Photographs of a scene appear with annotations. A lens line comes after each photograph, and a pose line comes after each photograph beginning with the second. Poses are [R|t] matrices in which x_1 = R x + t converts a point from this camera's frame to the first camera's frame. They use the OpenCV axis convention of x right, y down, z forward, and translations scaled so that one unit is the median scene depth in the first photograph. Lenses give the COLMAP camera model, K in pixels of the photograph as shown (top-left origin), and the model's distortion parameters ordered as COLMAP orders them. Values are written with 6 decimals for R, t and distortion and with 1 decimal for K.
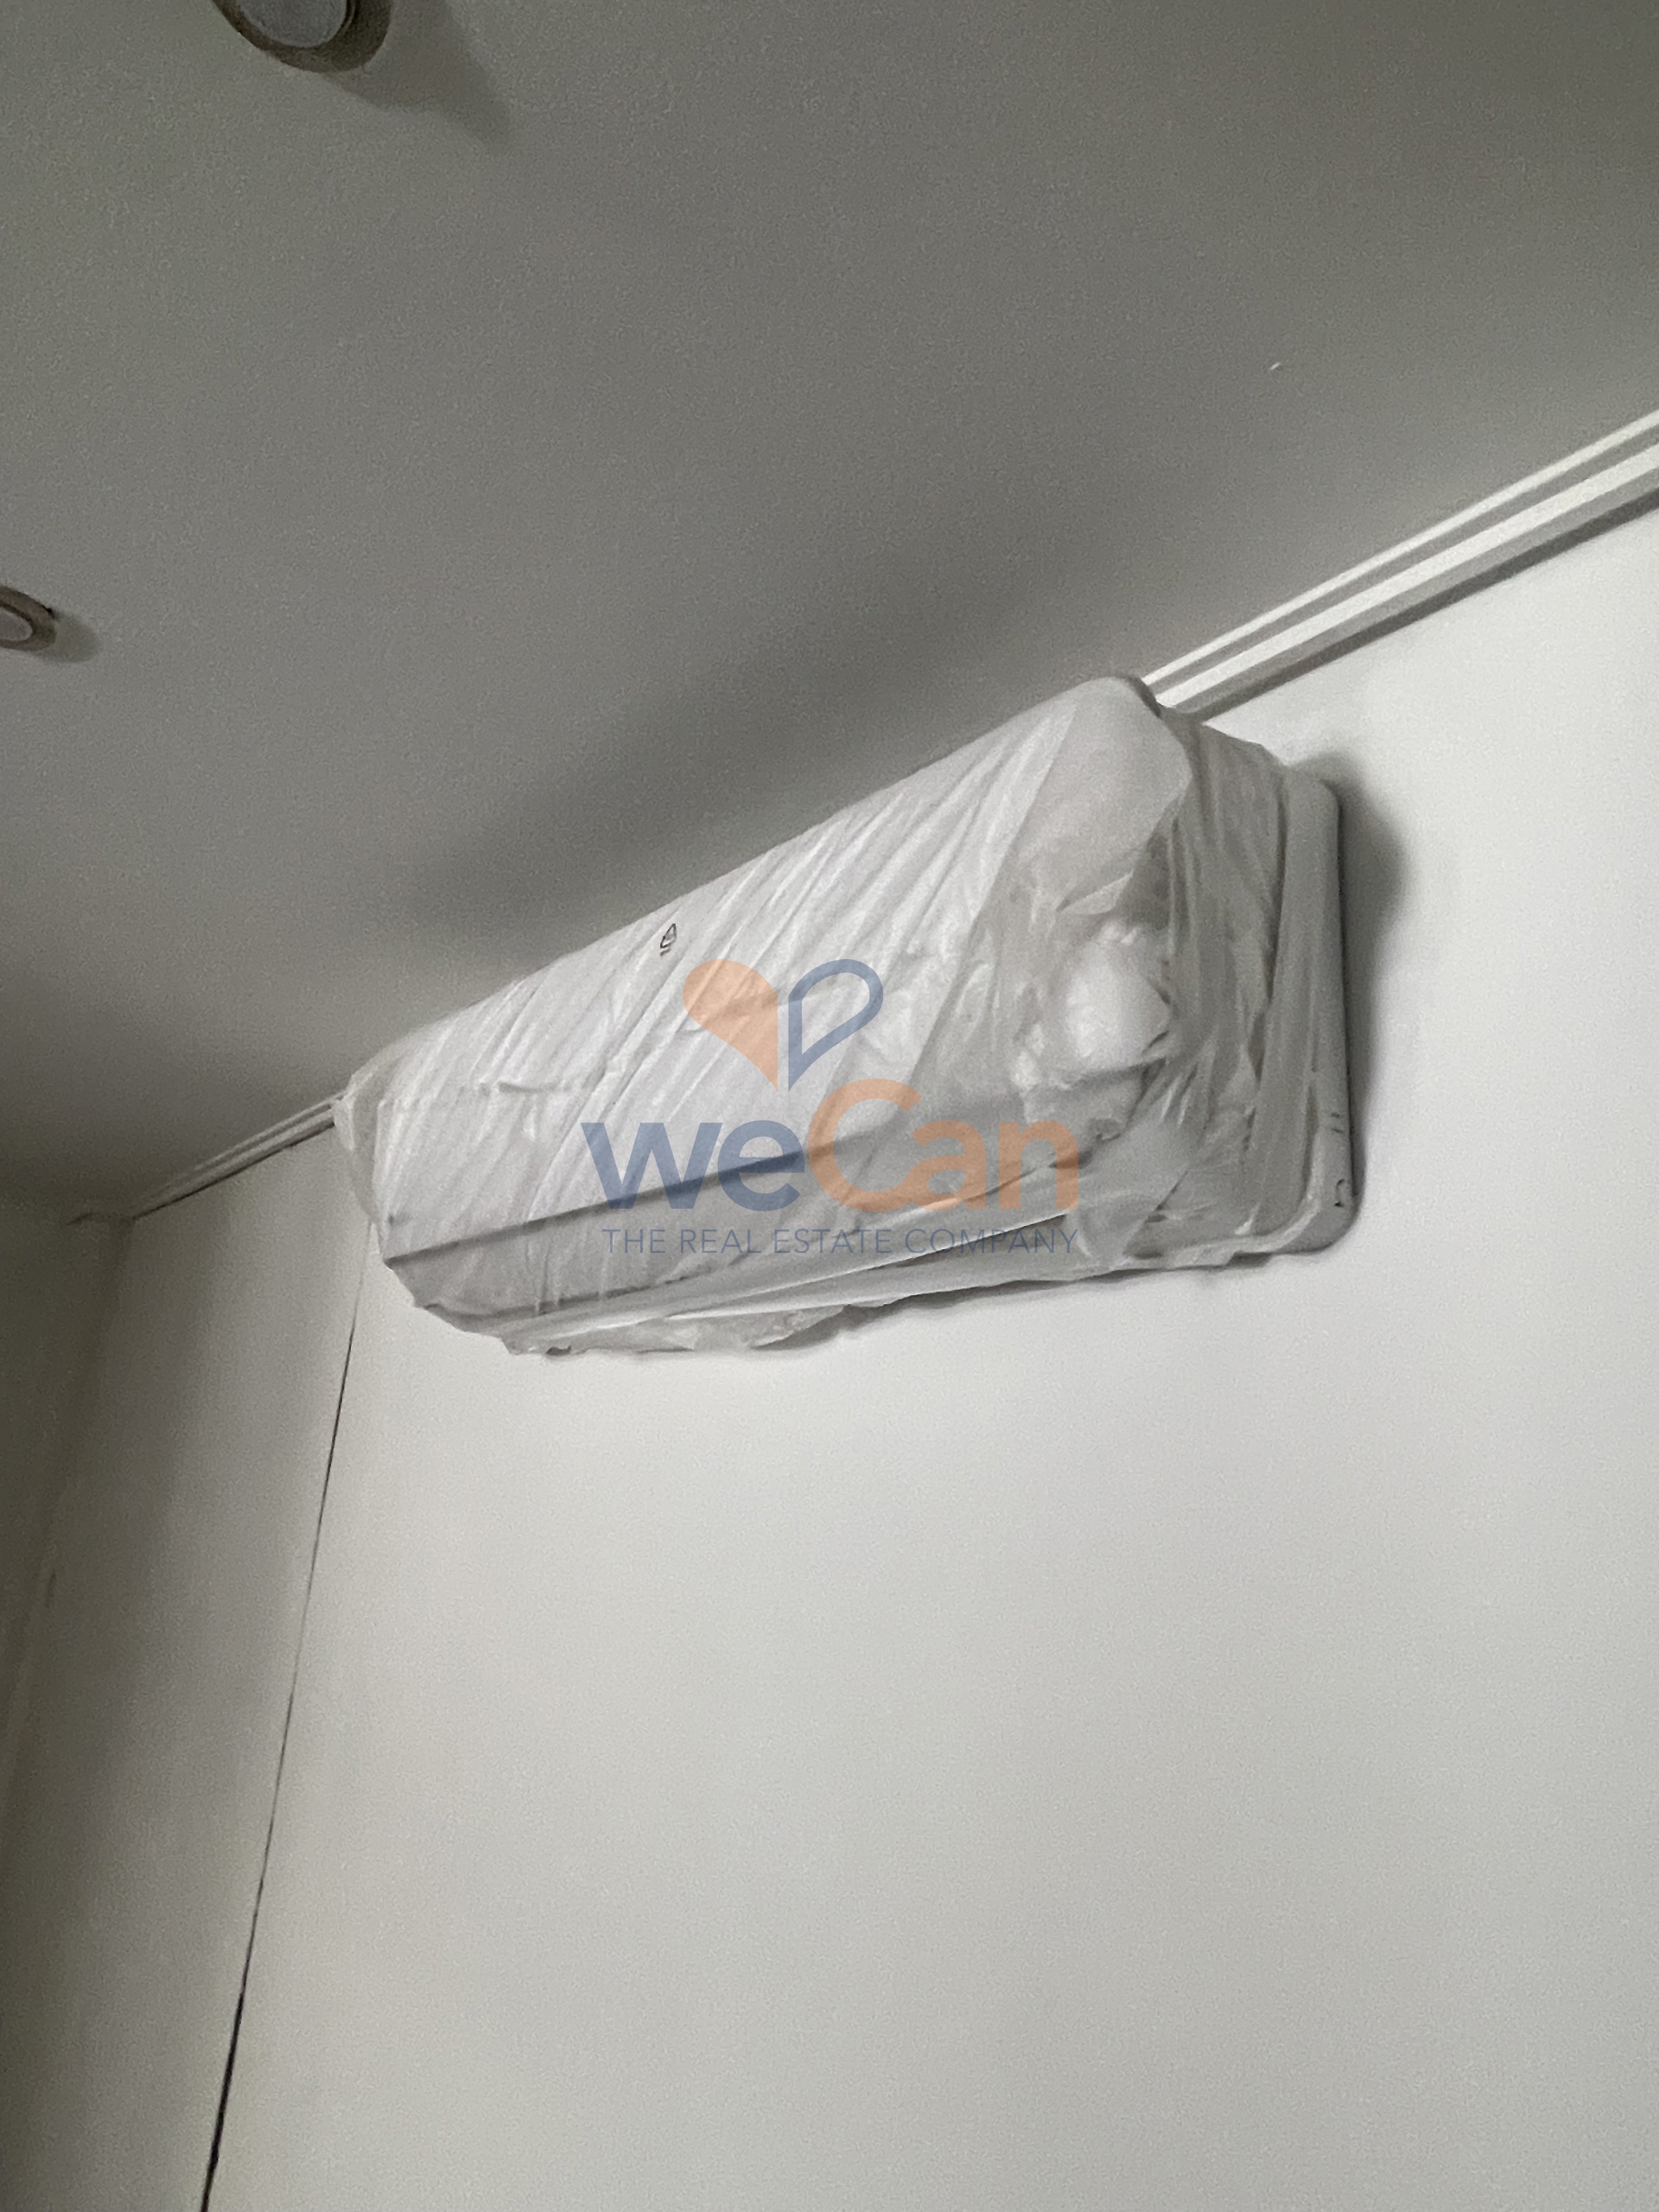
lens RADIAL K [[1521.1, 0, 837.1], [0, 1521.1, 1086.9], [0, 0, 1]] dist [0.000094, -0.001598]
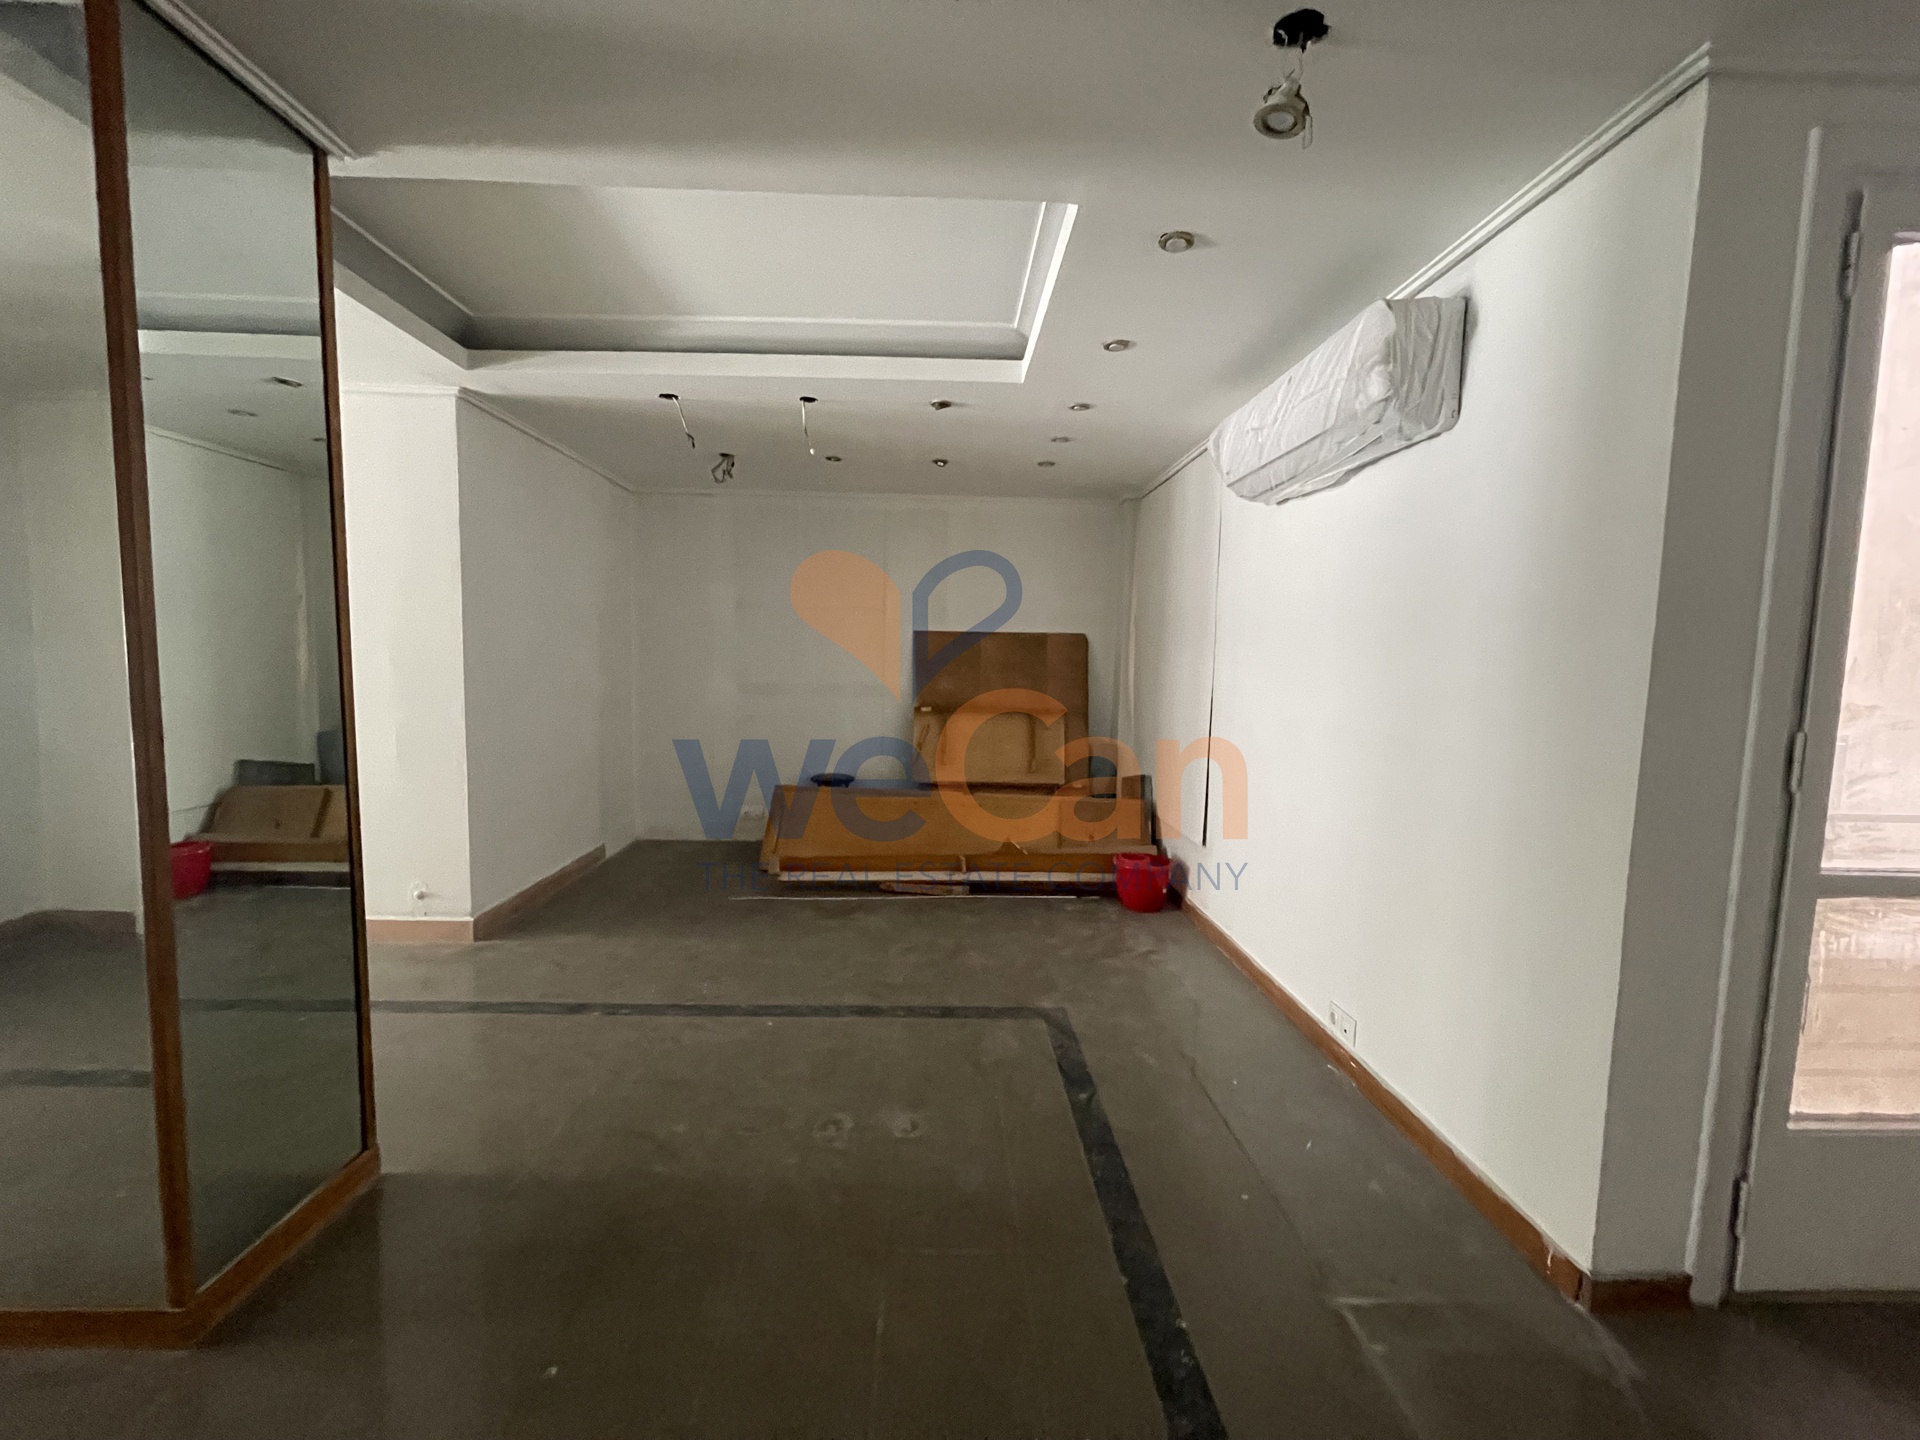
lens RADIAL K [[769.4, 0, 970.6], [0, 769.4, 724.5], [0, 0, 1]] dist [0.002229, -0.001964]
pose [[0.808198, -0.006334, -0.588876, 0.390791], [0.220732, 0.930305, 0.292935, -0.037736], [0.545979, -0.366733, 0.753269, -1.260386]]
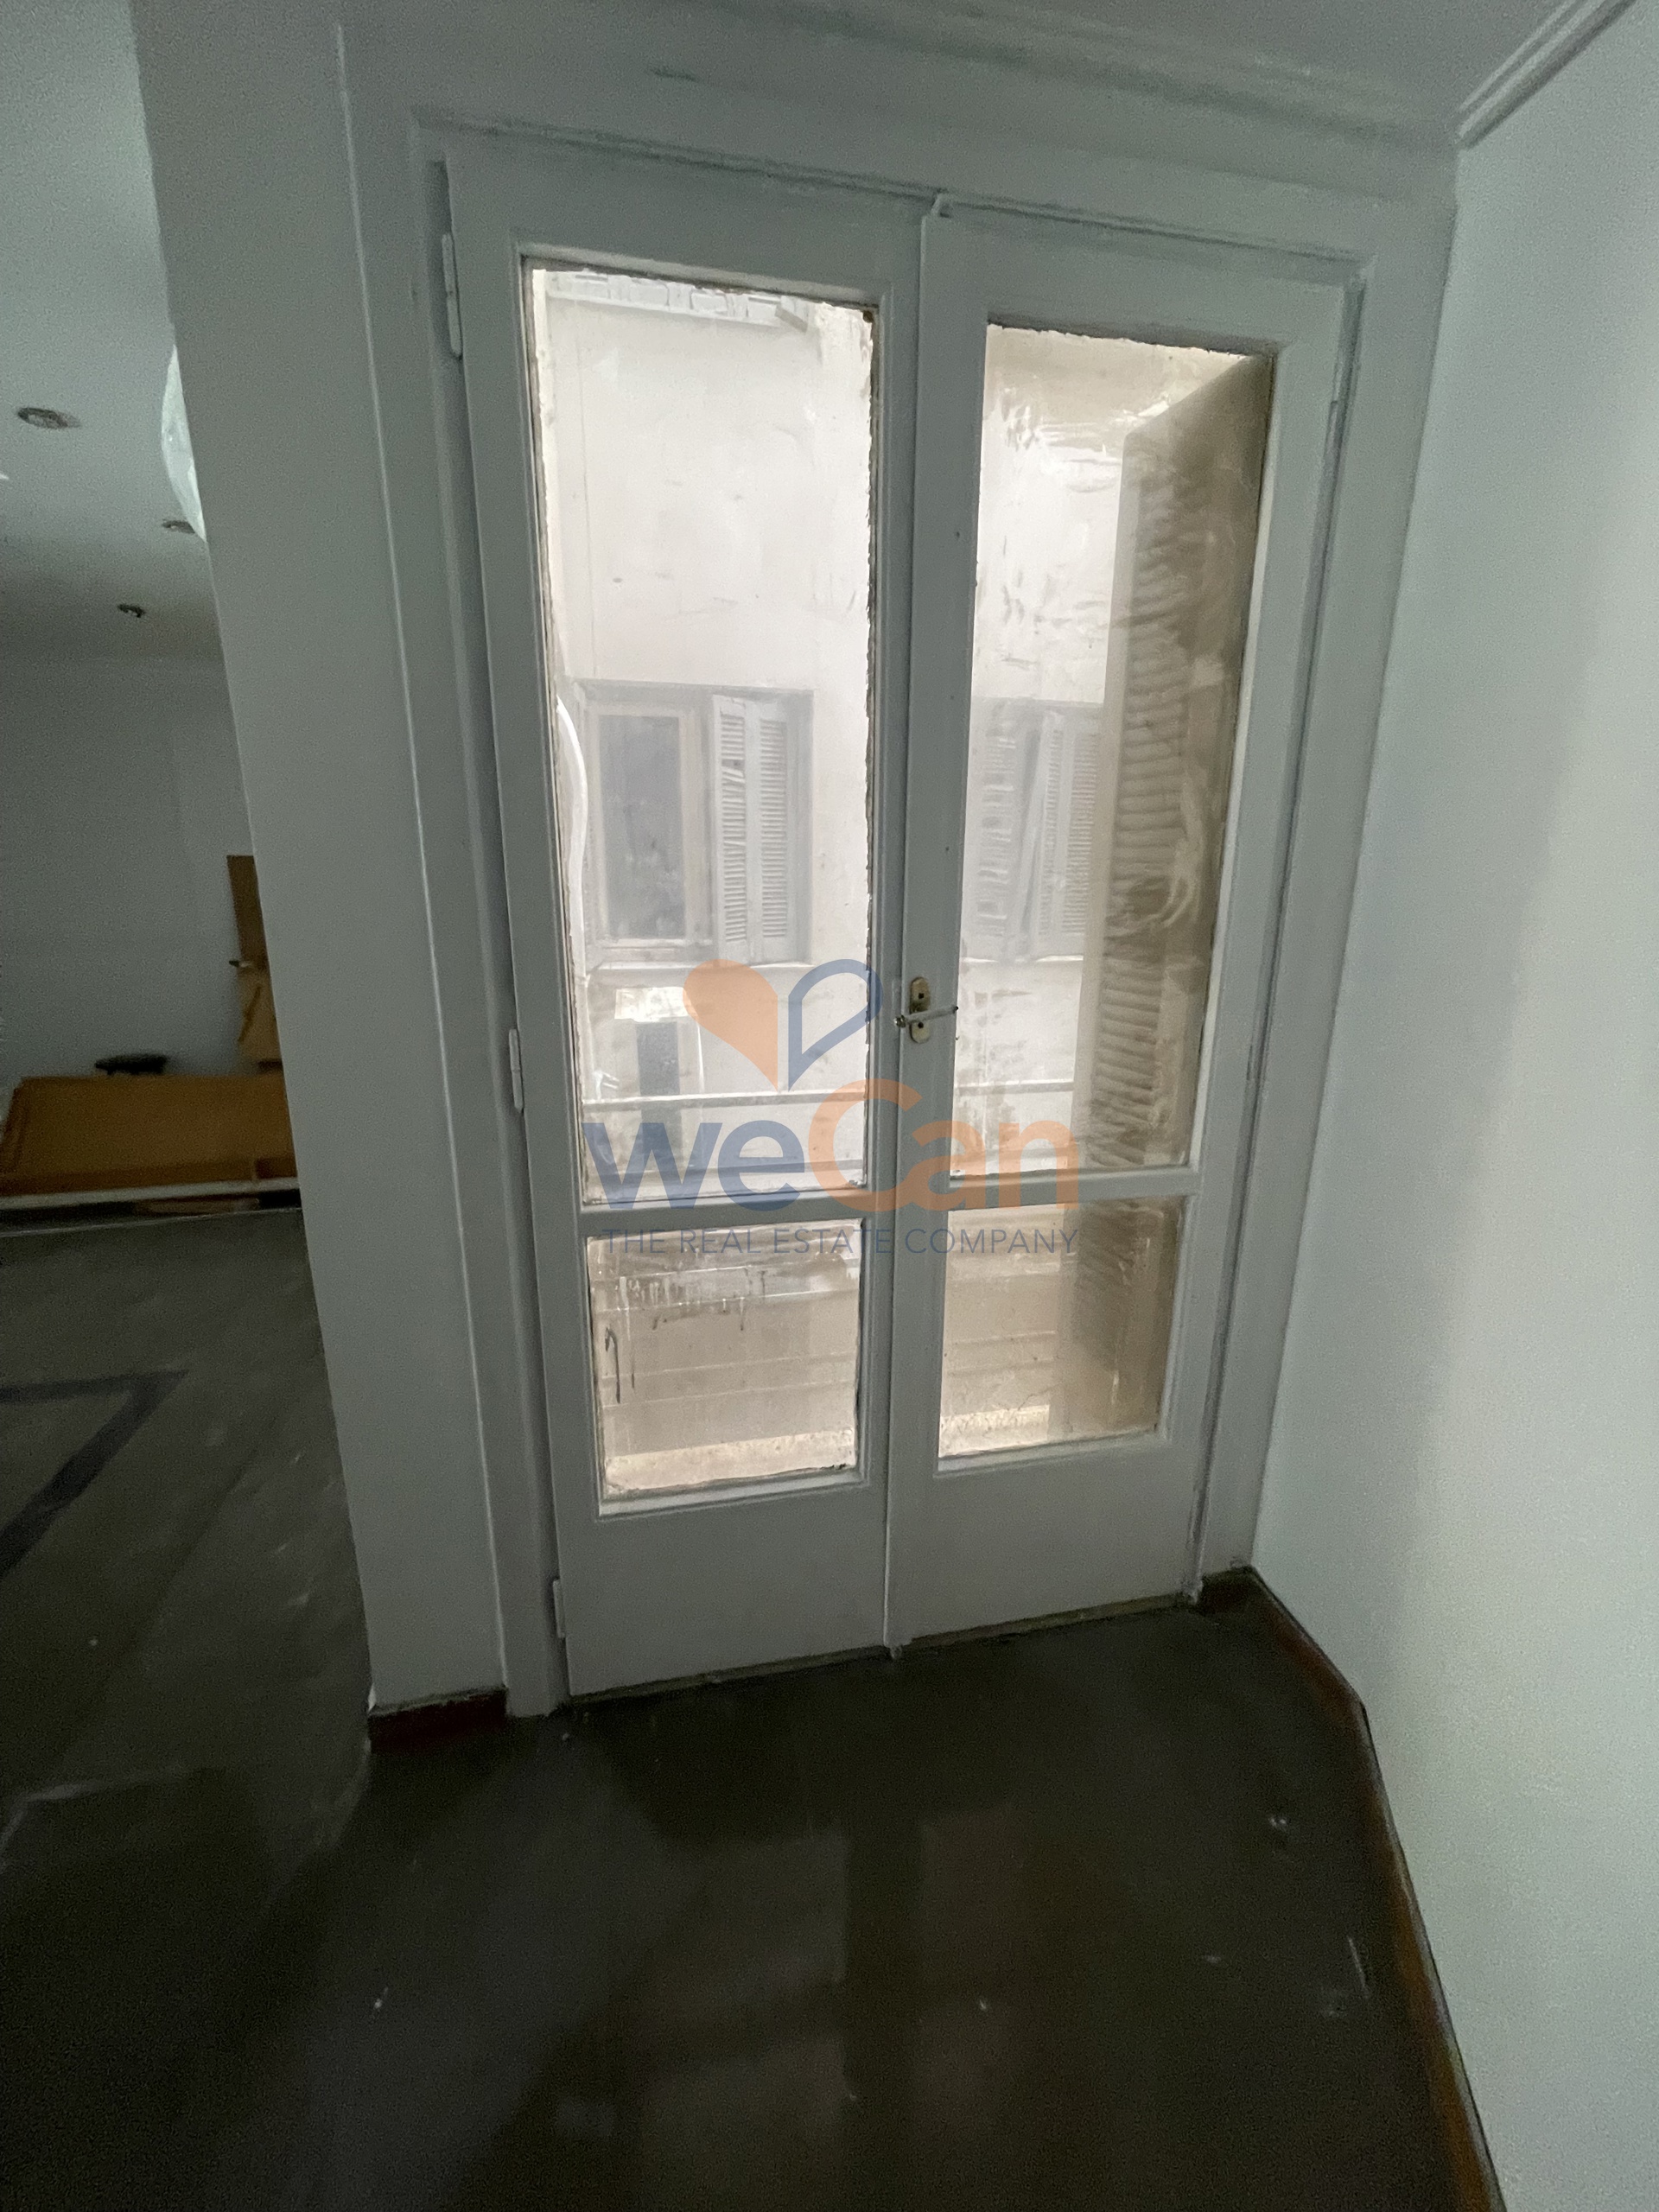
lens RADIAL K [[886.5, 0, 826.2], [0, 886.5, 1099.4], [0, 0, 1]] dist [0.002229, -0.001964]
pose [[0.897848, 0.038197, -0.438645, 1.470409], [0.194867, 0.858879, 0.473659, 0.268685], [0.394835, -0.510752, 0.763700, -0.337743]]
